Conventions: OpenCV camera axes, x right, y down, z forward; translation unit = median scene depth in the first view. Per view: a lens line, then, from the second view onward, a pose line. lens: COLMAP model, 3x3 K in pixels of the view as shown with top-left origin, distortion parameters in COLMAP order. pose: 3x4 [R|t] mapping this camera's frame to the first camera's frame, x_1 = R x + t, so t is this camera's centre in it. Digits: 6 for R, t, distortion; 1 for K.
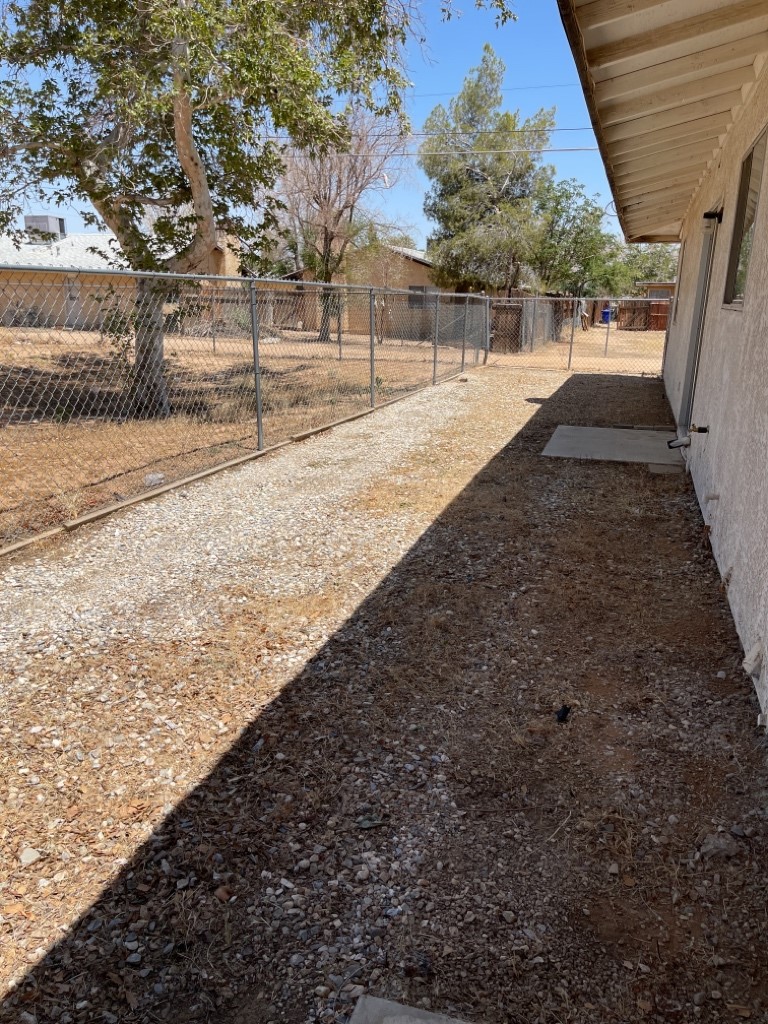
lens RADIAL K [[771.1, 0, 384.0], [0, 771.1, 512.0], [0, 0, 1]] dist [0.075516, -0.099327]
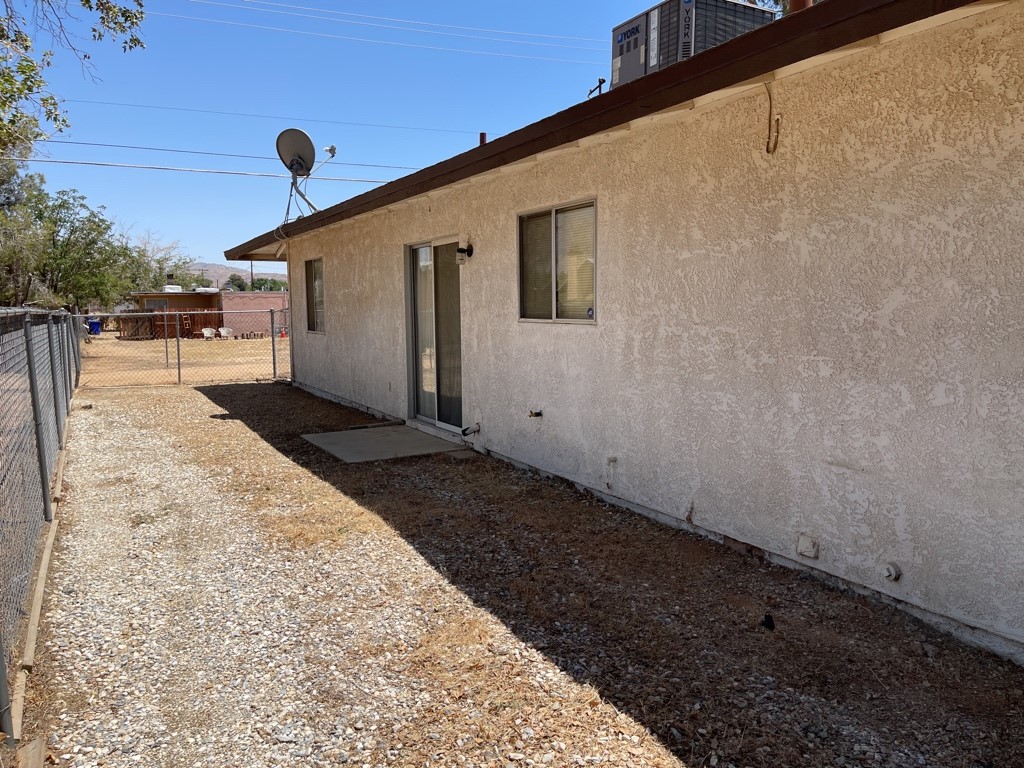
lens RADIAL K [[771.1, 0, 512.0], [0, 771.1, 384.0], [0, 0, 1]] dist [0.075516, -0.099327]
pose [[0.699092, -0.105873, 0.707150, -0.562339], [0.221166, 0.972497, -0.073045, -0.079709], [-0.679967, 0.207463, 0.703280, 0.151778]]
